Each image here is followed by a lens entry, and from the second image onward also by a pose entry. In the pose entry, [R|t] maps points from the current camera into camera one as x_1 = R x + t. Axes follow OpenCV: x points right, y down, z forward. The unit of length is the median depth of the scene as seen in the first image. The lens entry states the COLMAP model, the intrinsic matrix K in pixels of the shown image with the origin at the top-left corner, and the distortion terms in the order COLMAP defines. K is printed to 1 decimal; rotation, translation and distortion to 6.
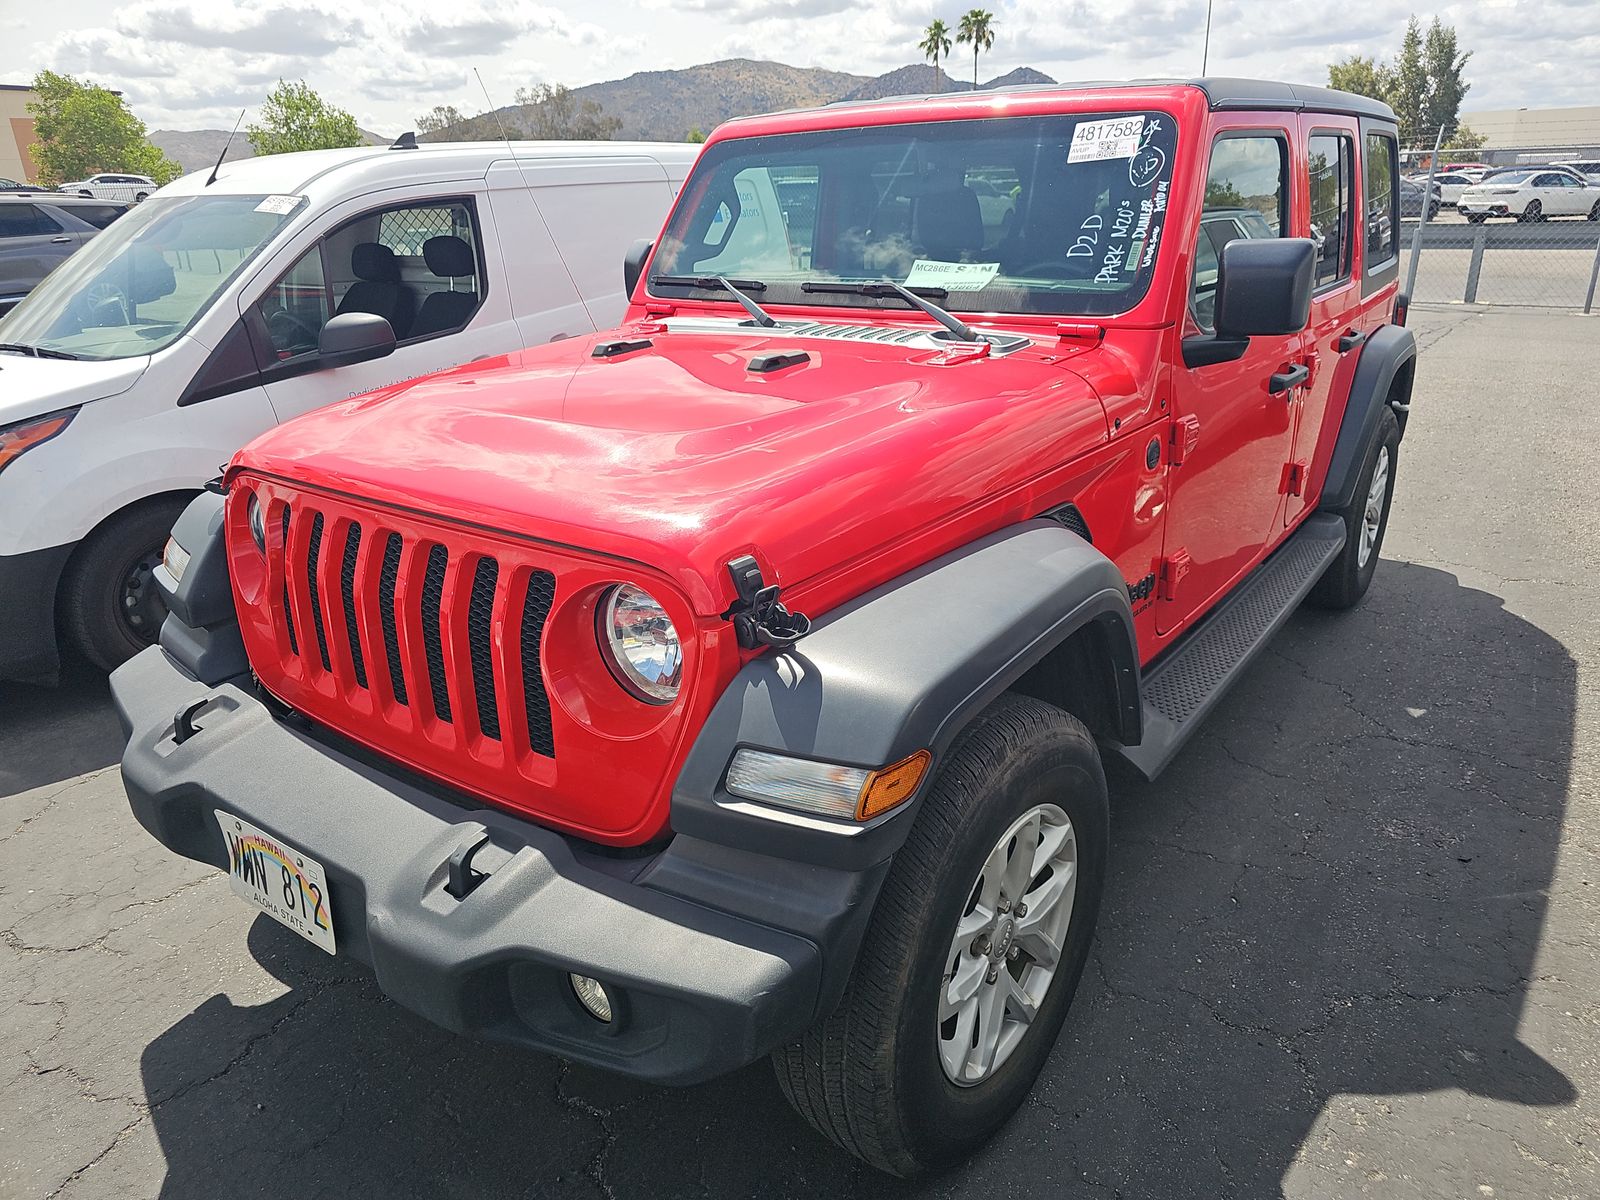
lens RADIAL K [[1070.9, 0, 803.1], [0, 1070.9, 581.6], [0, 0, 1]] dist [0.005901, -0.000556]
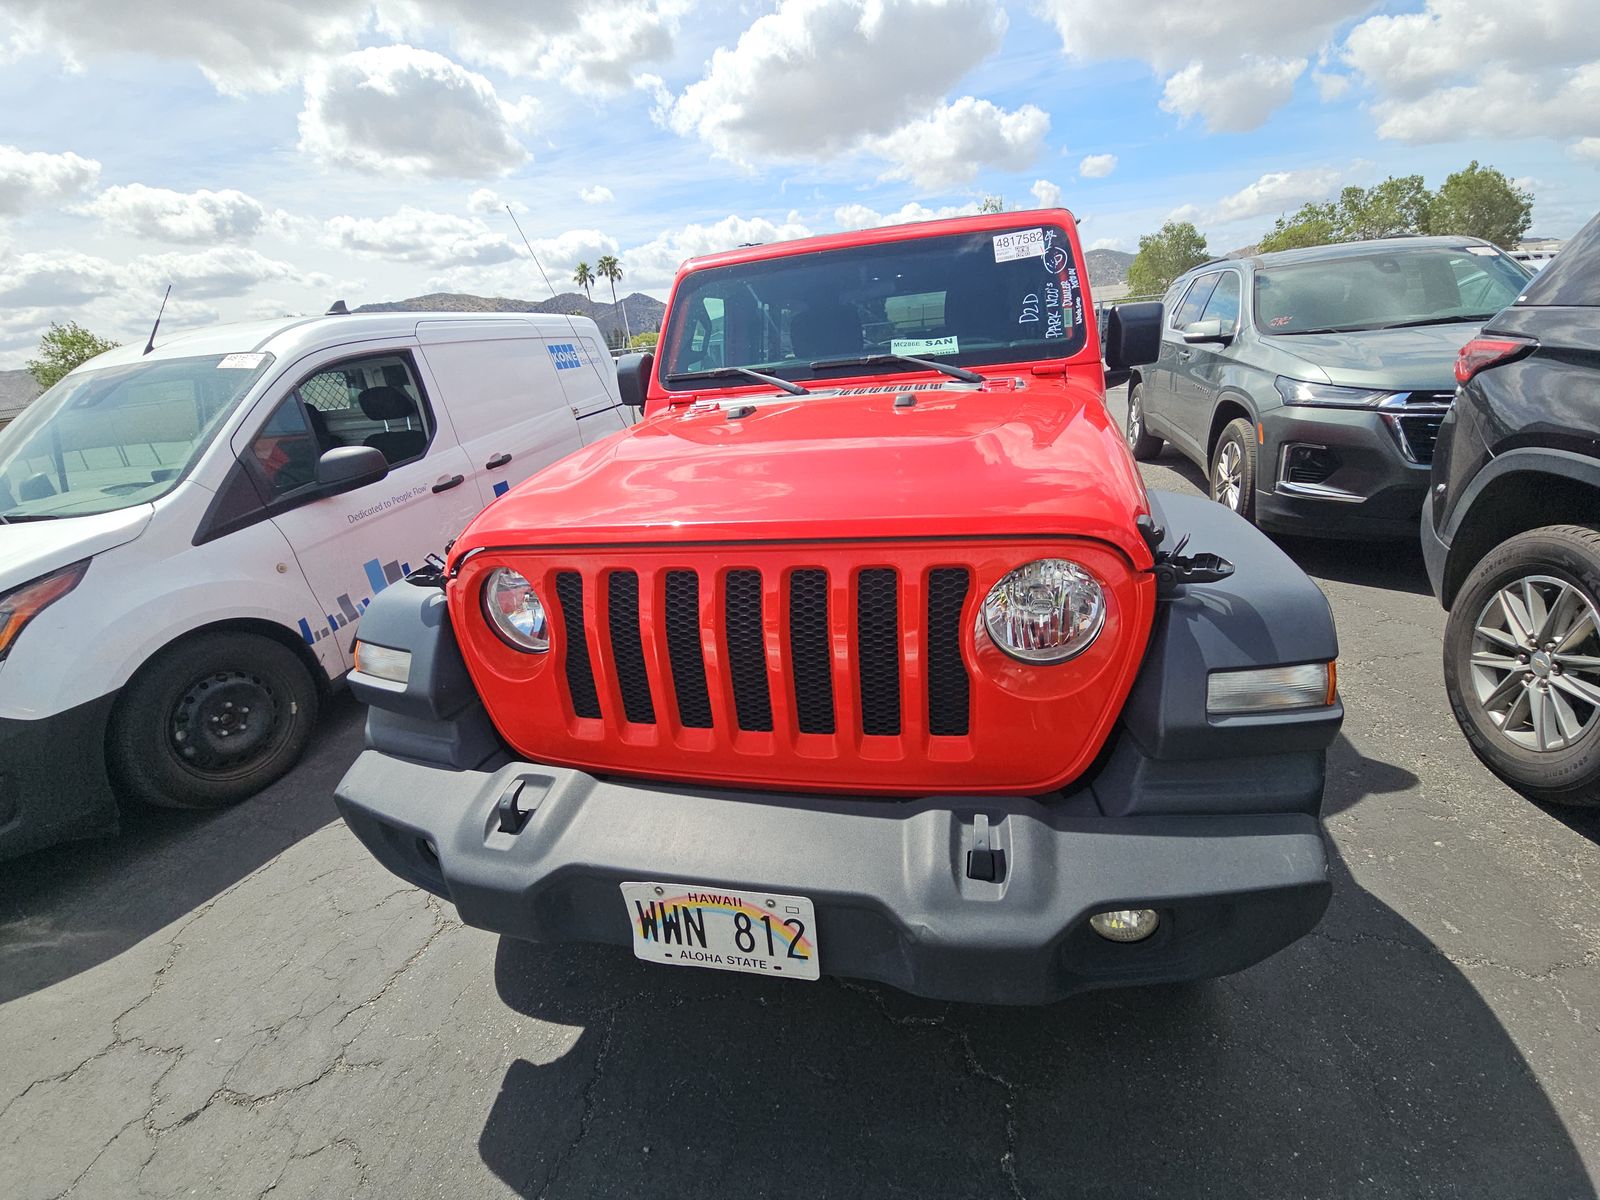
lens RADIAL K [[653.7, 0, 800.0], [0, 653.7, 600.0], [0, 0, 1]] dist [0.012709, -0.010971]
pose [[0.918425, -0.191885, 0.345941, -0.278773], [0.194981, 0.980457, 0.026188, -0.010391], [-0.344206, 0.043400, 0.937891, 0.191718]]
